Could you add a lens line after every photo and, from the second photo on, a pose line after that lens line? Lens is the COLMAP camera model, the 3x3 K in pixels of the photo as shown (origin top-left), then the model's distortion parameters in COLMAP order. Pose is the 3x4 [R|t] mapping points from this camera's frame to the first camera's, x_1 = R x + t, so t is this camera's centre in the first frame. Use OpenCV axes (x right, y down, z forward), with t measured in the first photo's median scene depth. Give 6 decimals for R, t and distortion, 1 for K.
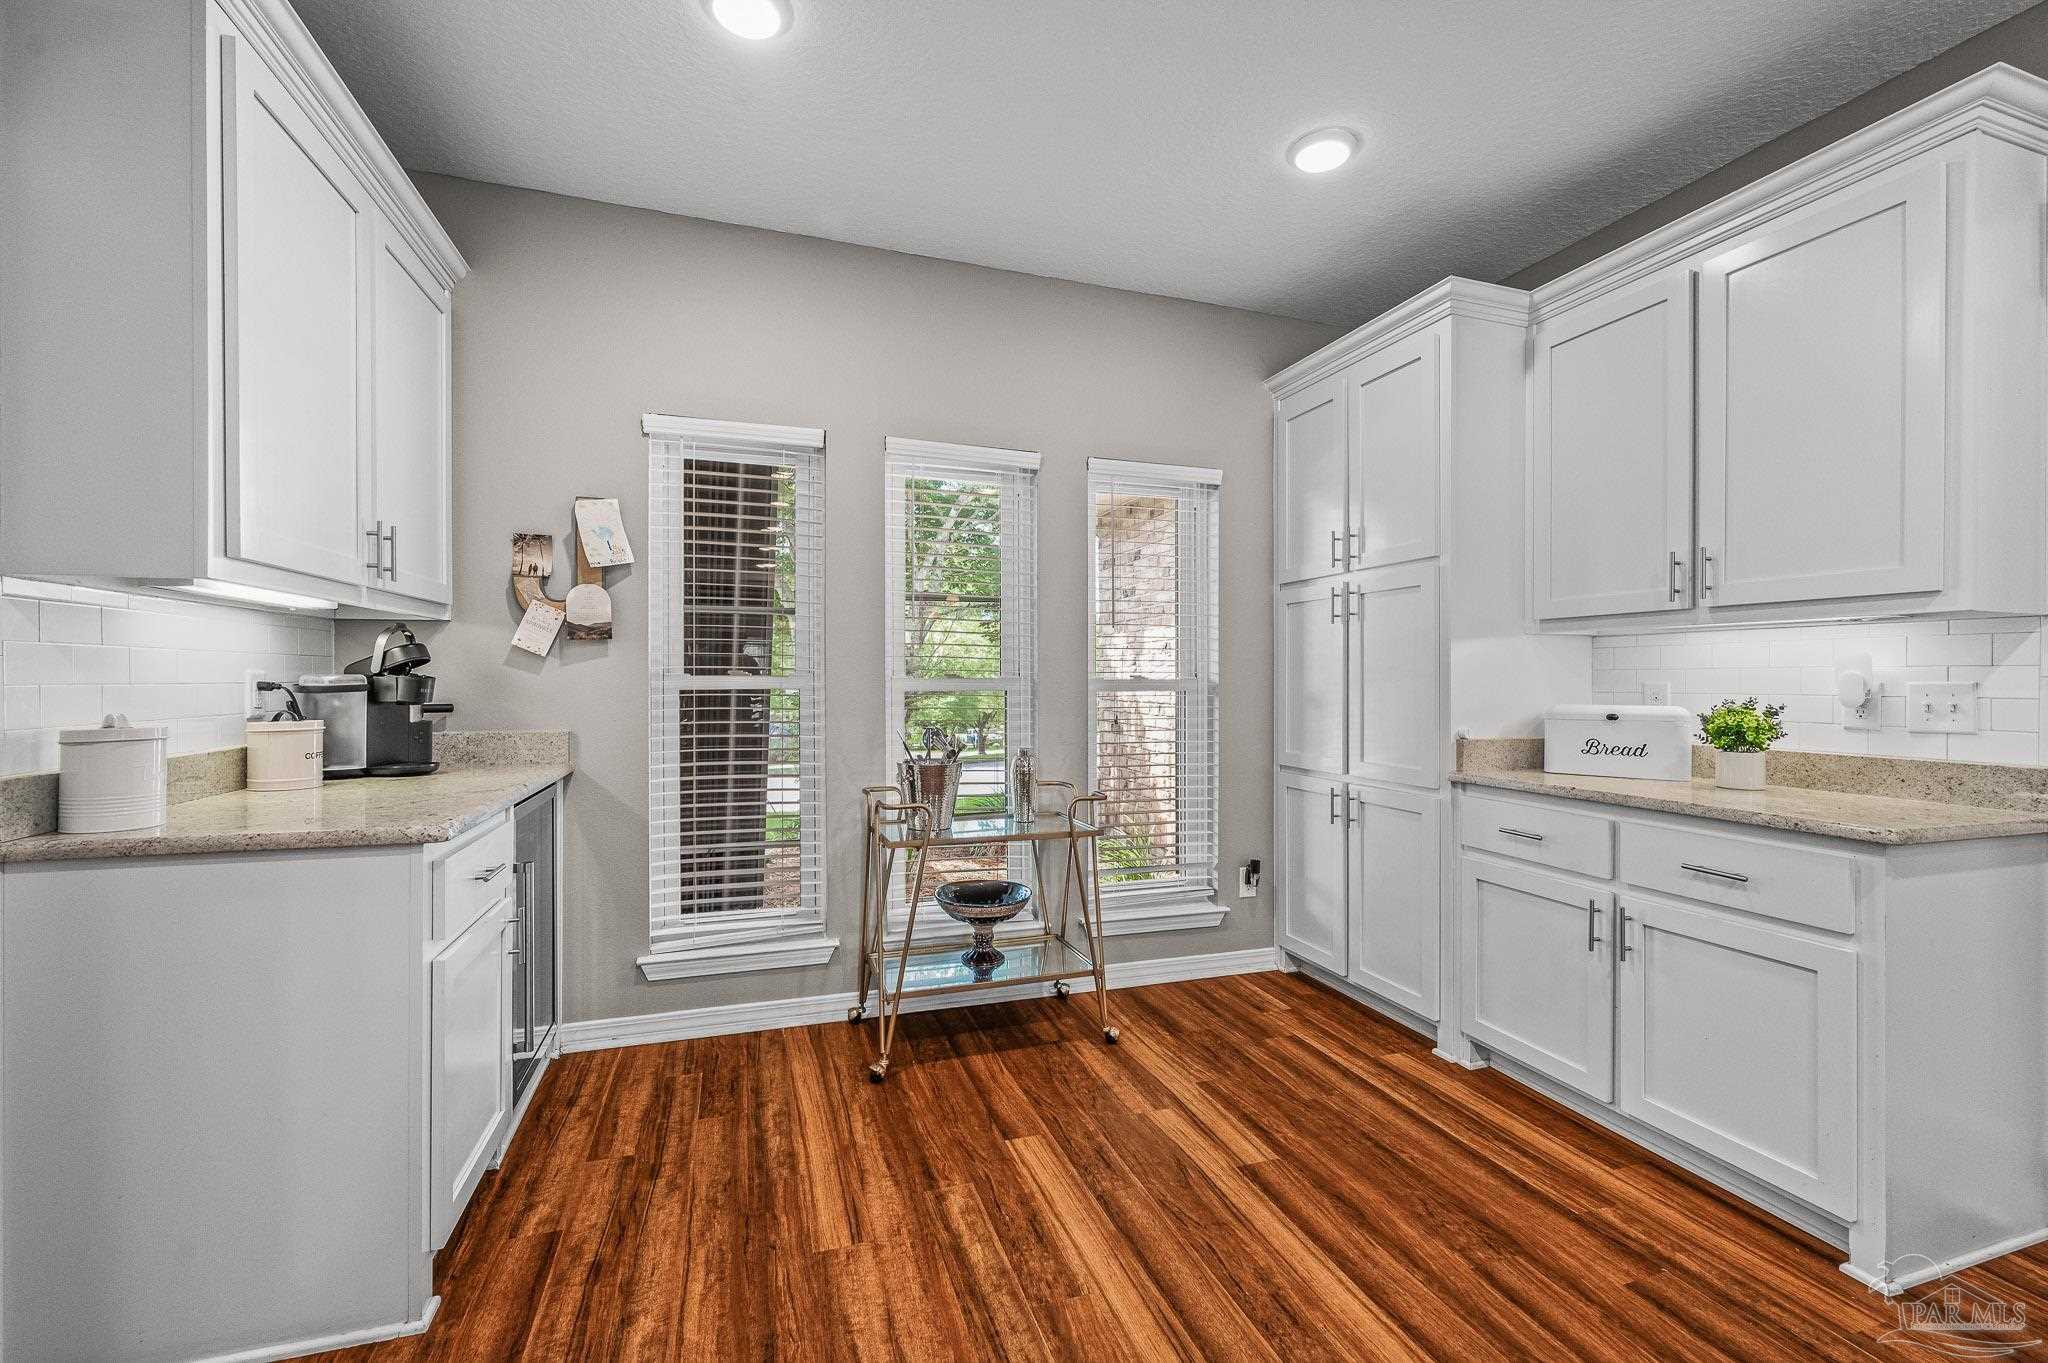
lens RADIAL K [[852.0, 0, 1036.0], [0, 852.0, 680.9], [0, 0, 1]] dist [-0.005387, 0.000532]
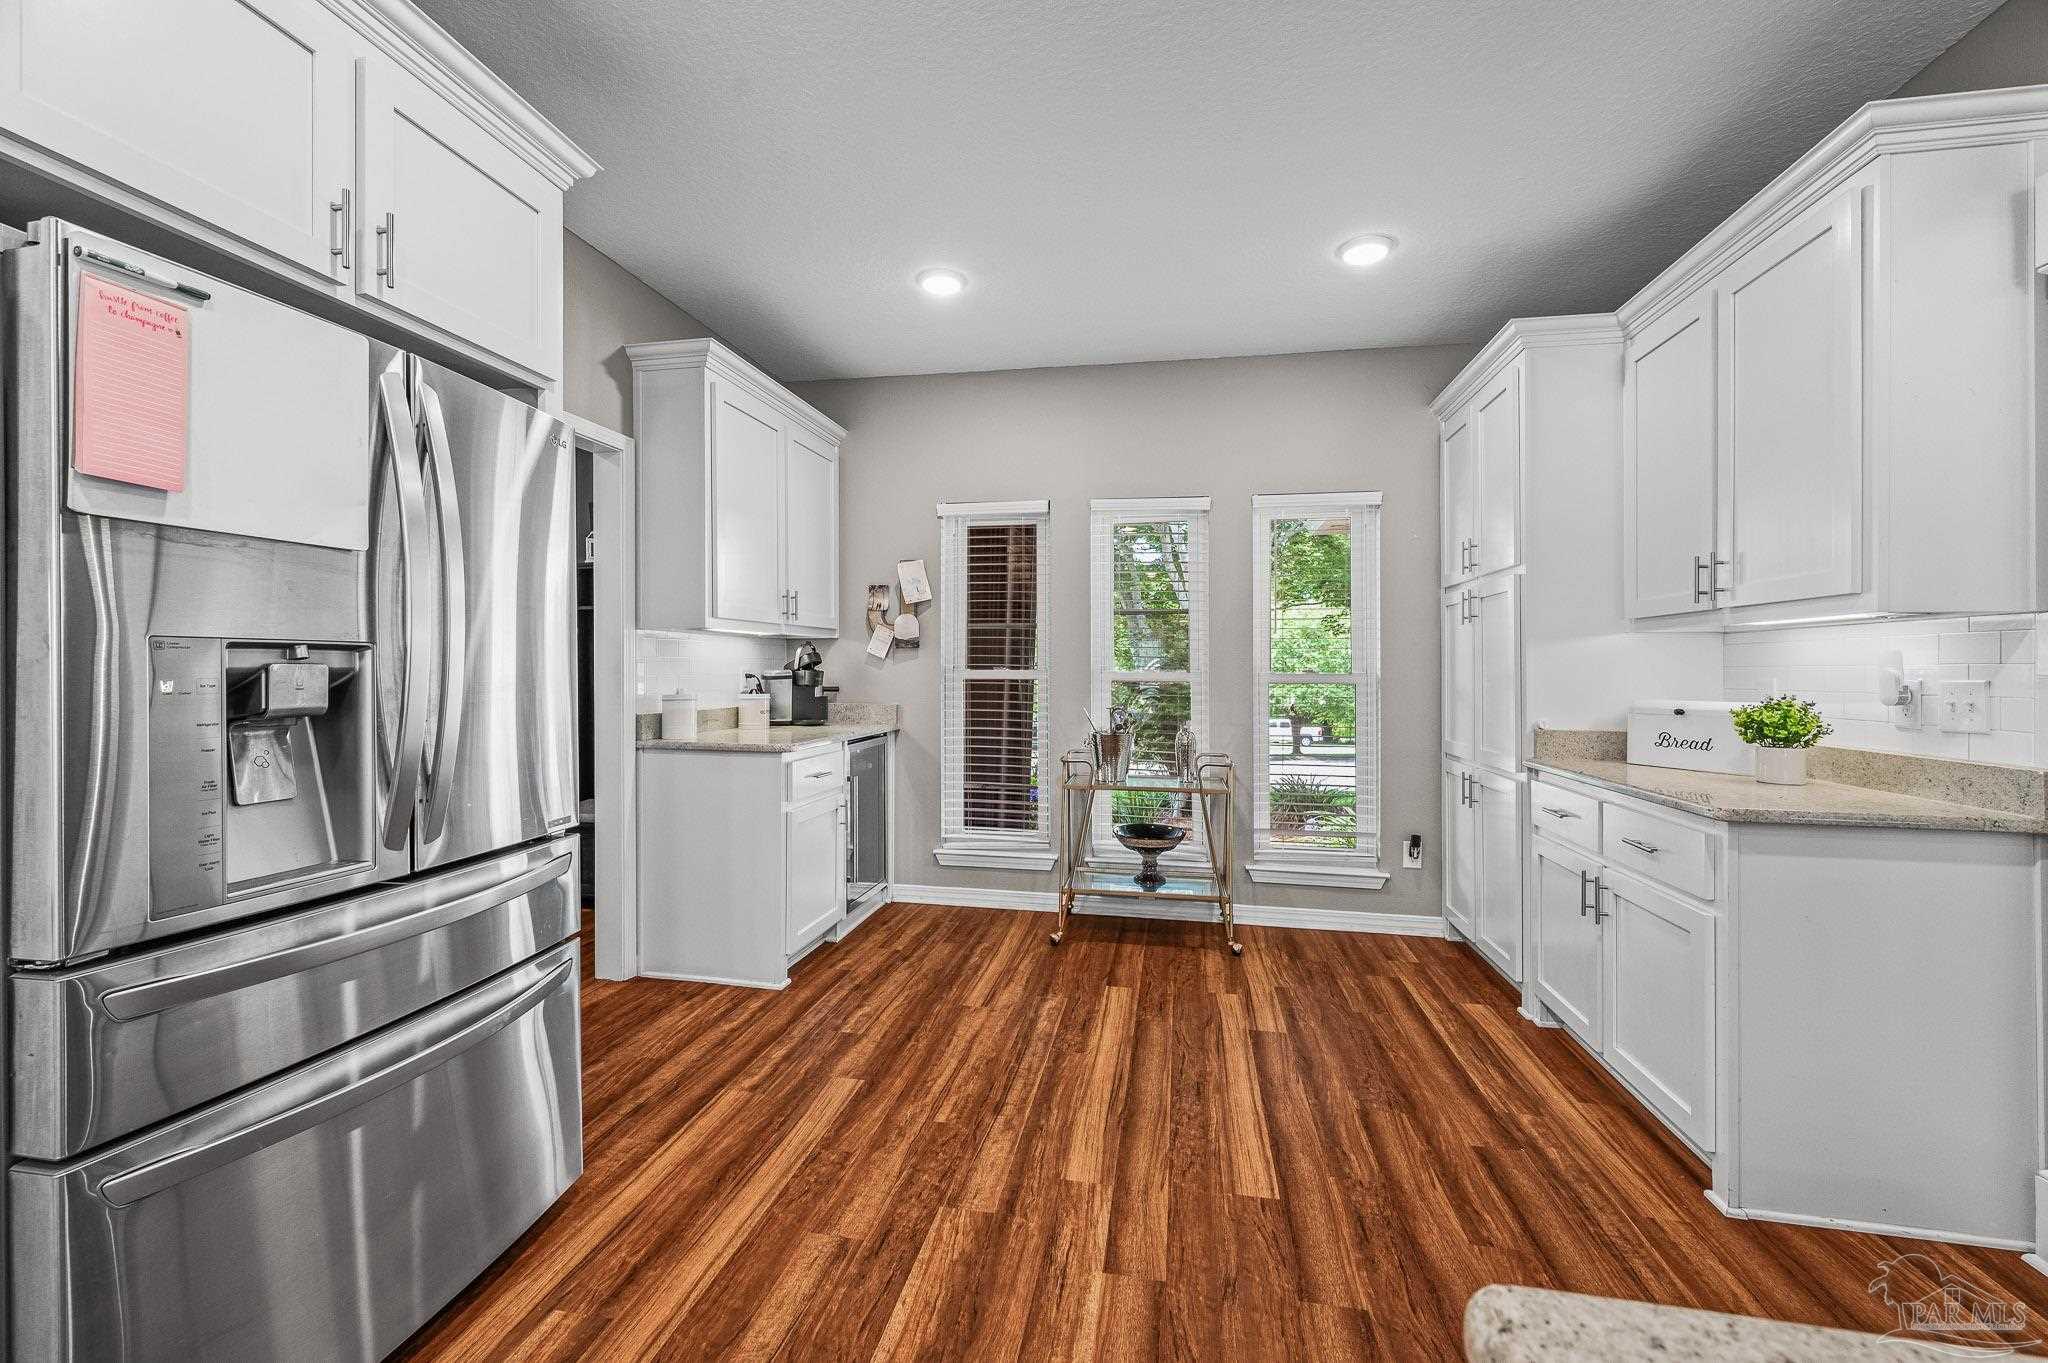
lens RADIAL K [[827.3, 0, 1029.4], [0, 827.3, 669.5], [0, 0, 1]] dist [0.002082, -0.001411]
pose [[0.873990, 0.001164, -0.485943, 0.477028], [-0.003291, 0.999988, -0.003523, -0.003341], [0.485933, 0.004678, 0.873983, -0.284741]]
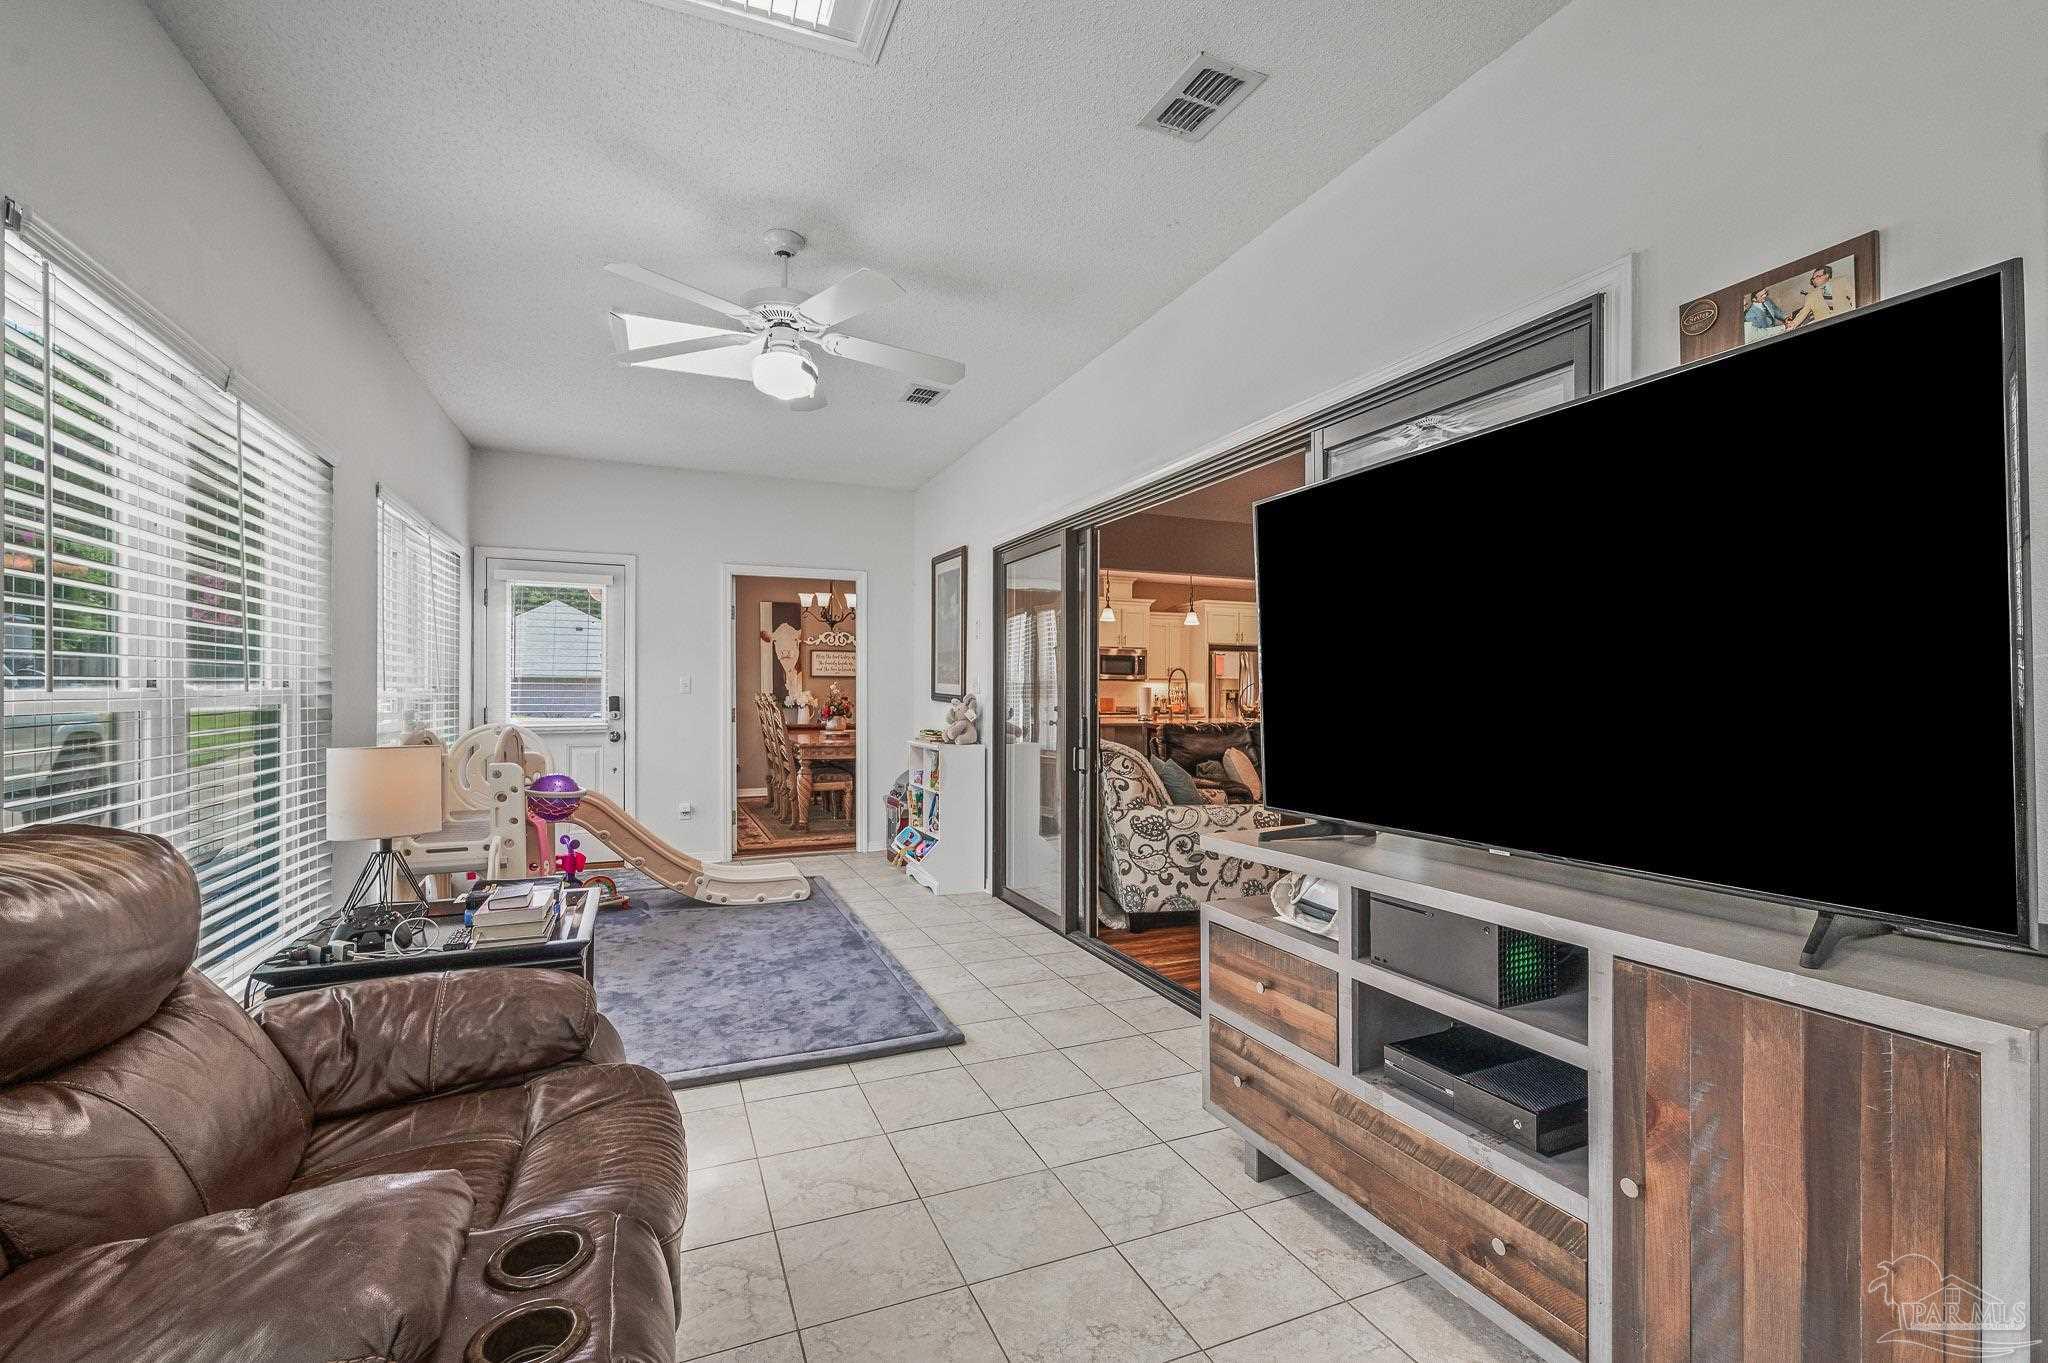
lens RADIAL K [[852.0, 0, 1014.2], [0, 852.0, 694.4], [0, 0, 1]] dist [-0.005387, 0.000532]
pose [[0.069312, -0.012231, -0.997520, 4.276891], [-0.009802, 0.999868, -0.012940, 0.072157], [0.997547, 0.010674, 0.069183, -1.529439]]
